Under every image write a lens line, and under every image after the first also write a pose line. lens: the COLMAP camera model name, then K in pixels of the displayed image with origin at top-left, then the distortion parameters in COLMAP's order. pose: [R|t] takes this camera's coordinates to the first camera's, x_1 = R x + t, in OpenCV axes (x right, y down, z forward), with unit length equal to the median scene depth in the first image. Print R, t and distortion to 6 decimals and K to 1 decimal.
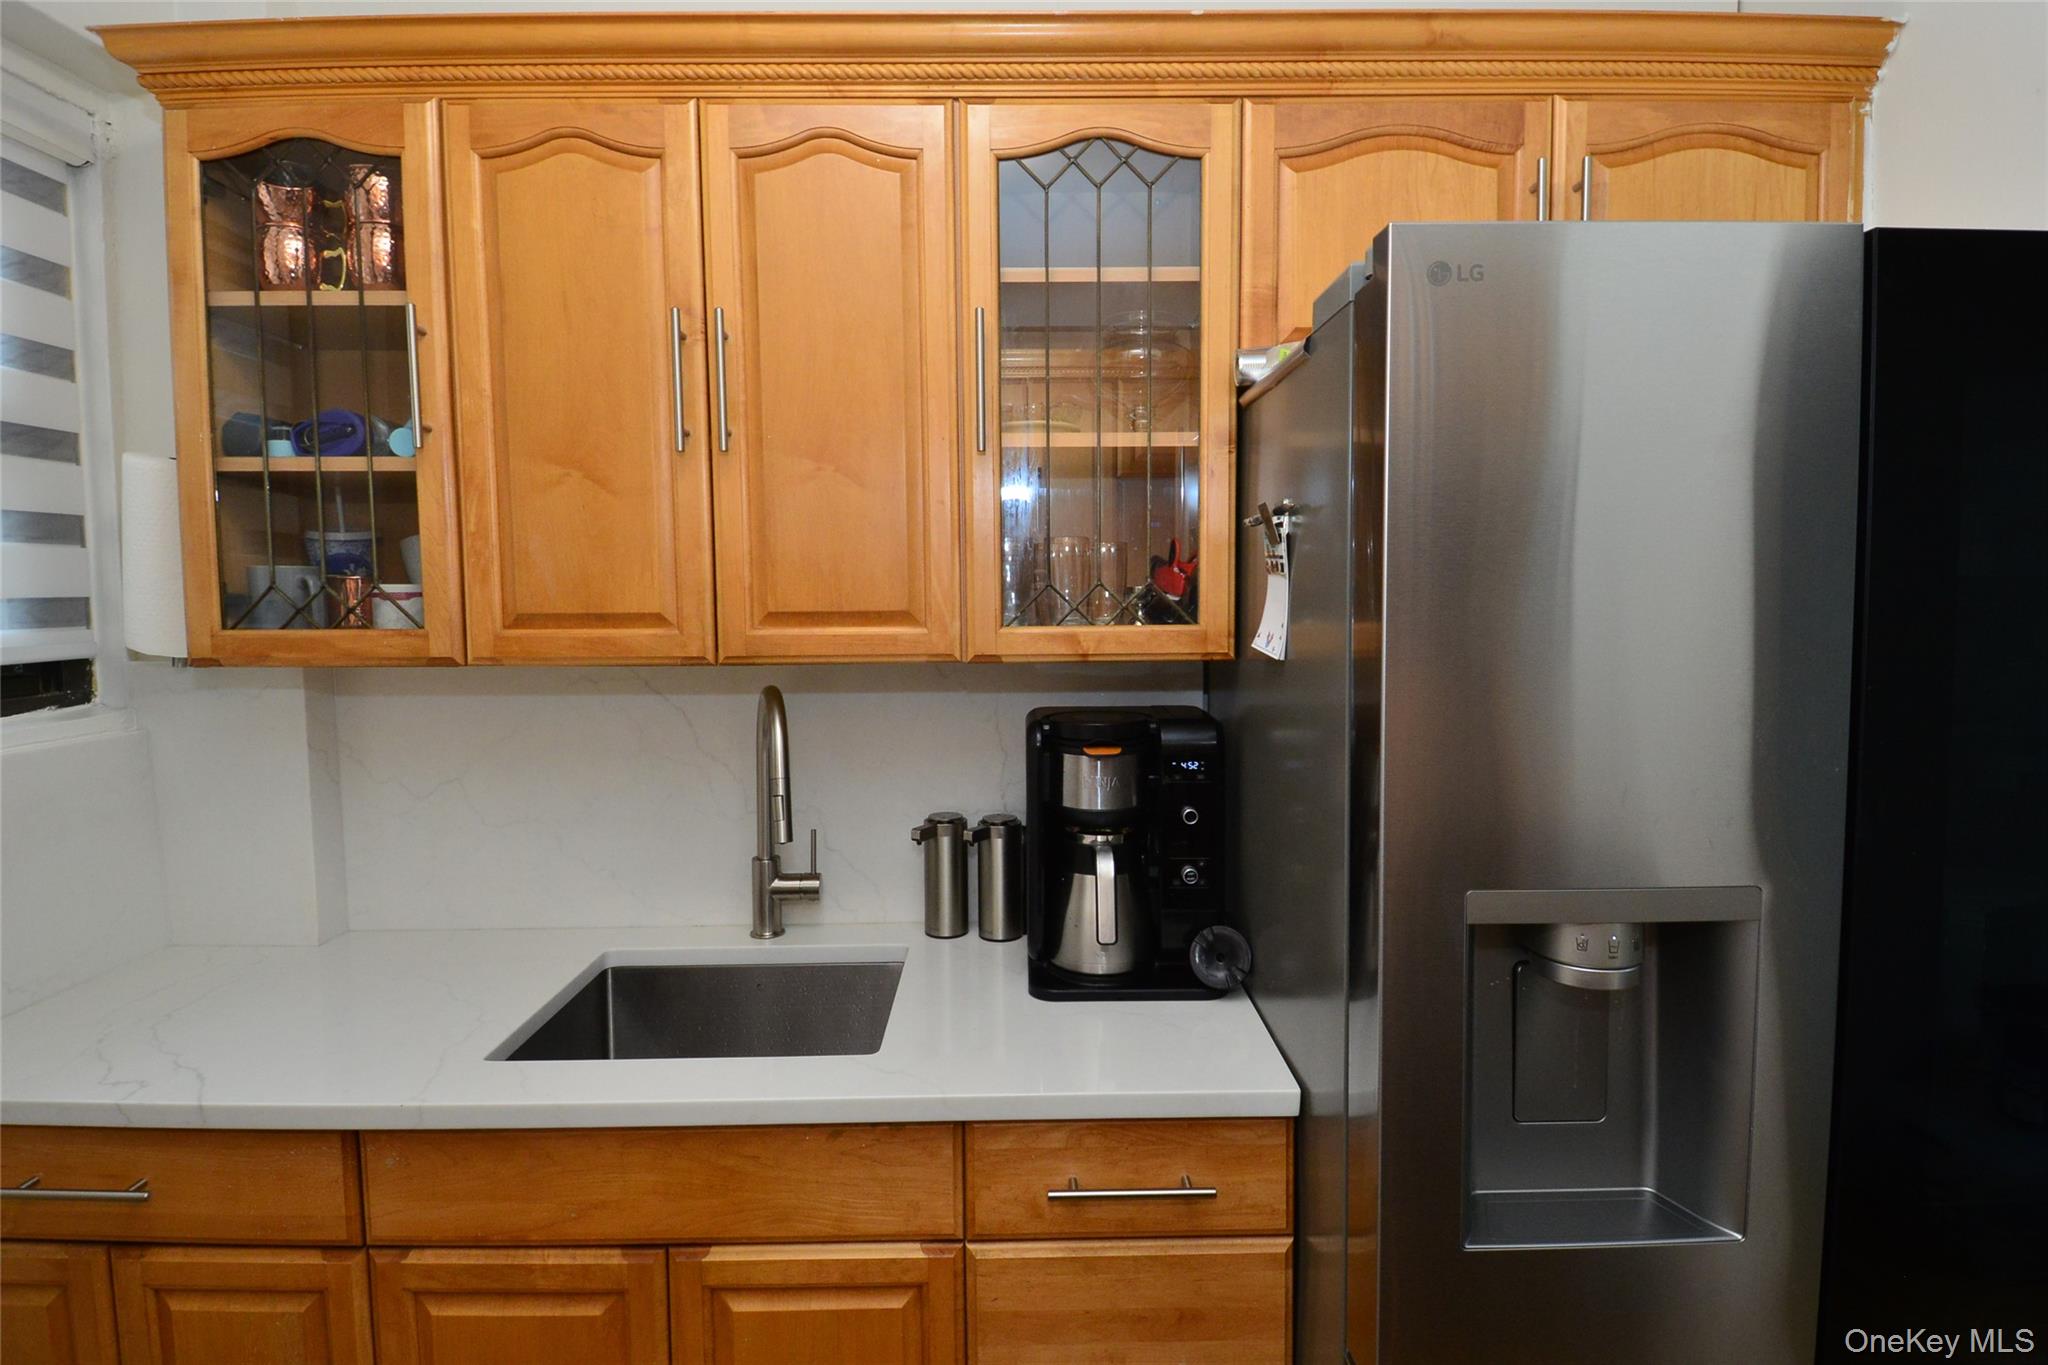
lens RADIAL K [[1055.3, 0, 1009.2], [0, 1055.3, 669.6], [0, 0, 1]] dist [0.021711, -0.026600]
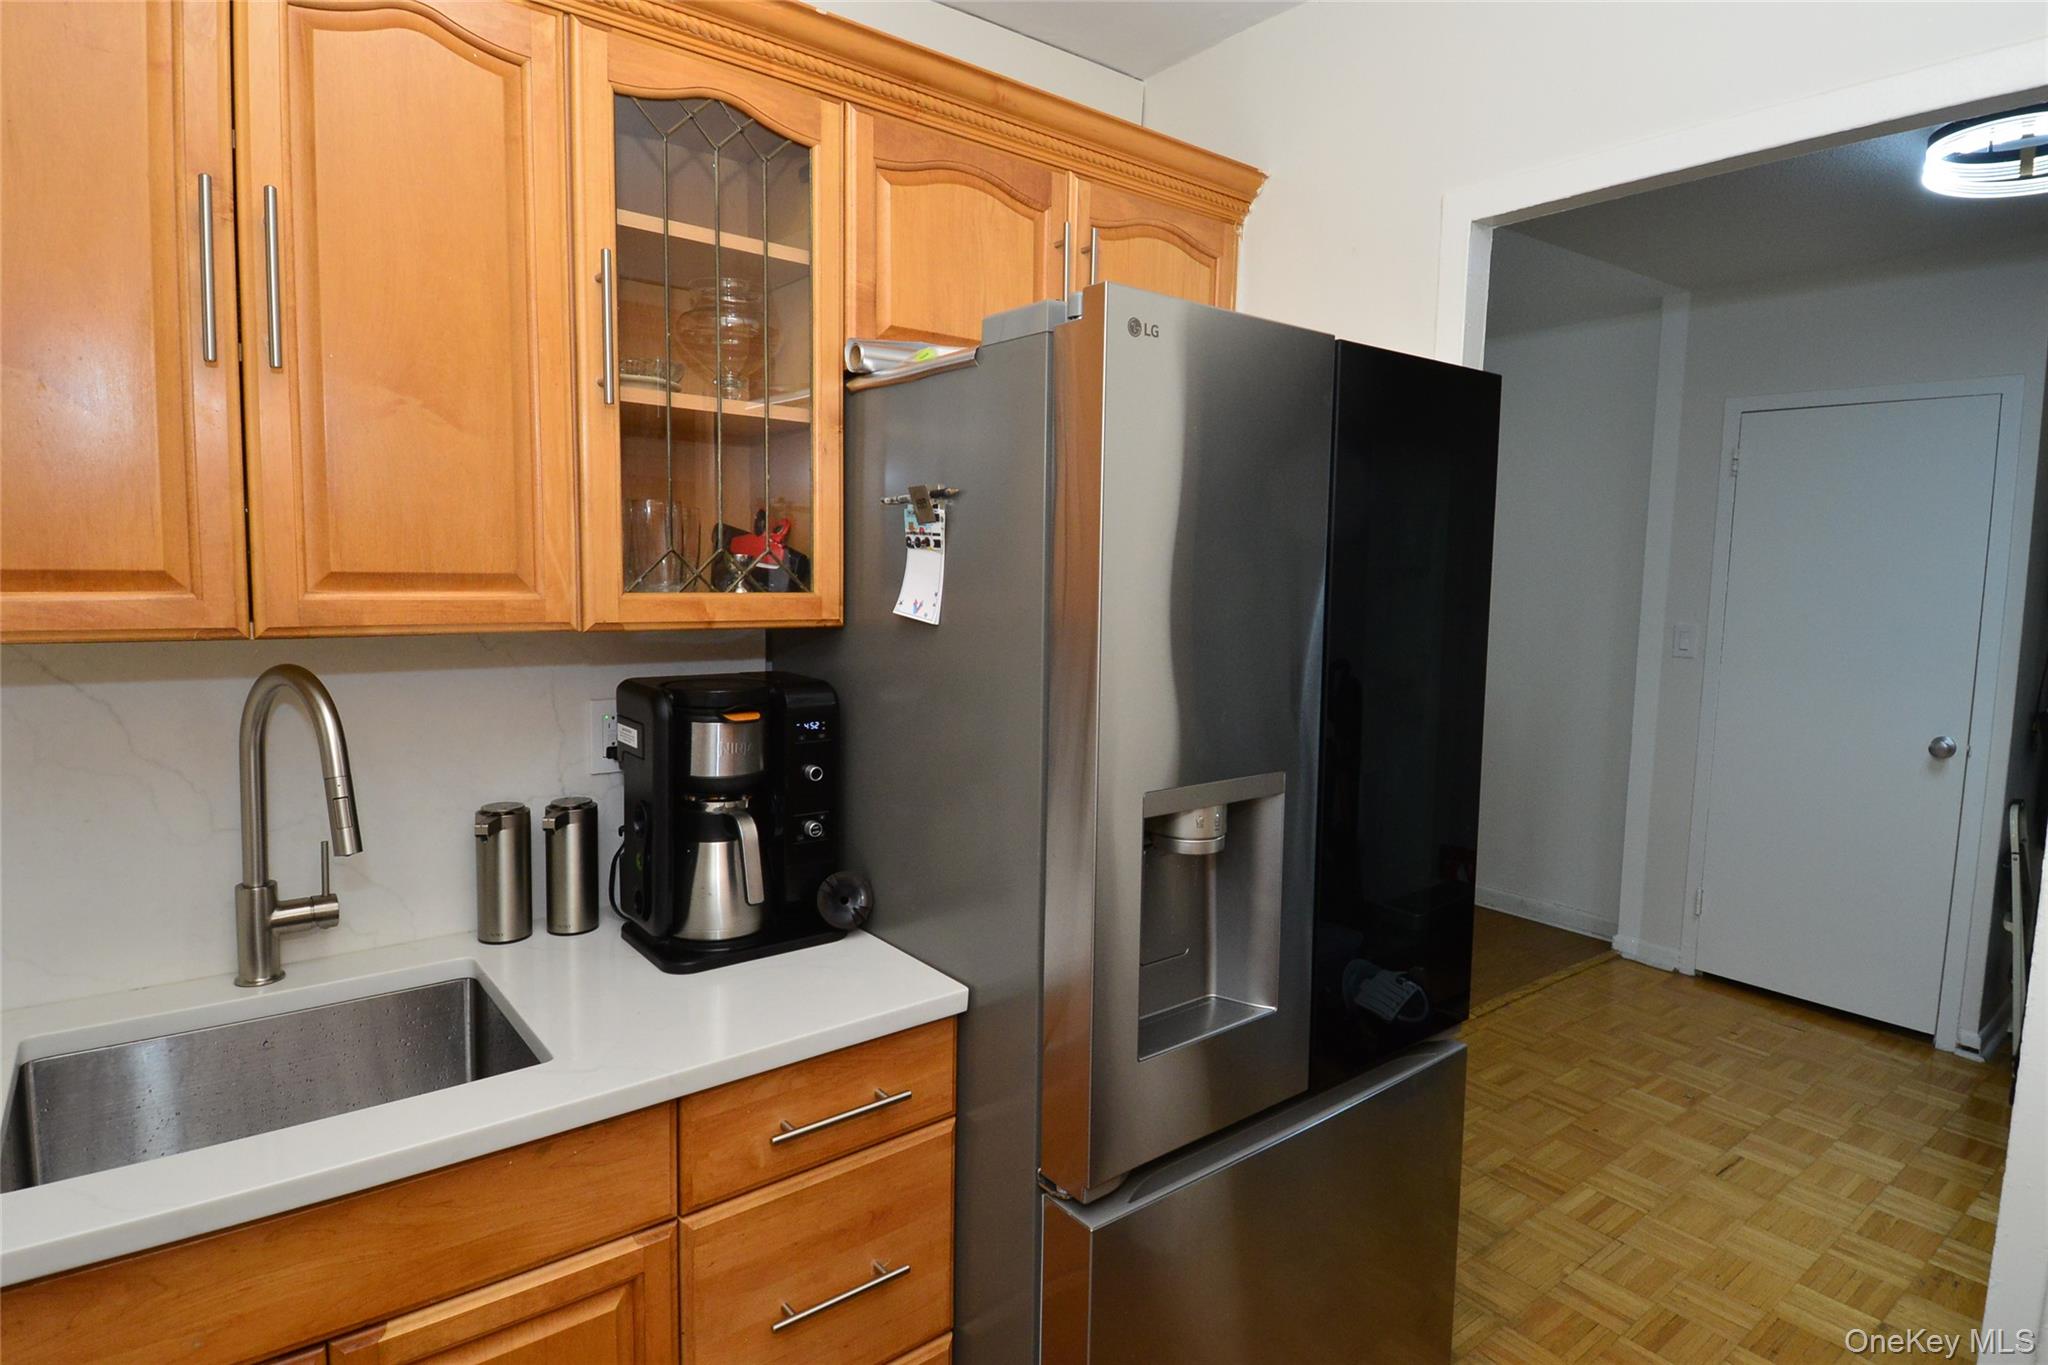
lens RADIAL K [[1055.3, 0, 1079.8], [0, 1055.3, 667.5], [0, 0, 1]] dist [0.021711, -0.026600]
pose [[0.786520, -0.034729, 0.616587, -0.283112], [0.019654, 0.999319, 0.031216, 0.004701], [-0.617251, -0.012433, 0.786668, 0.002434]]
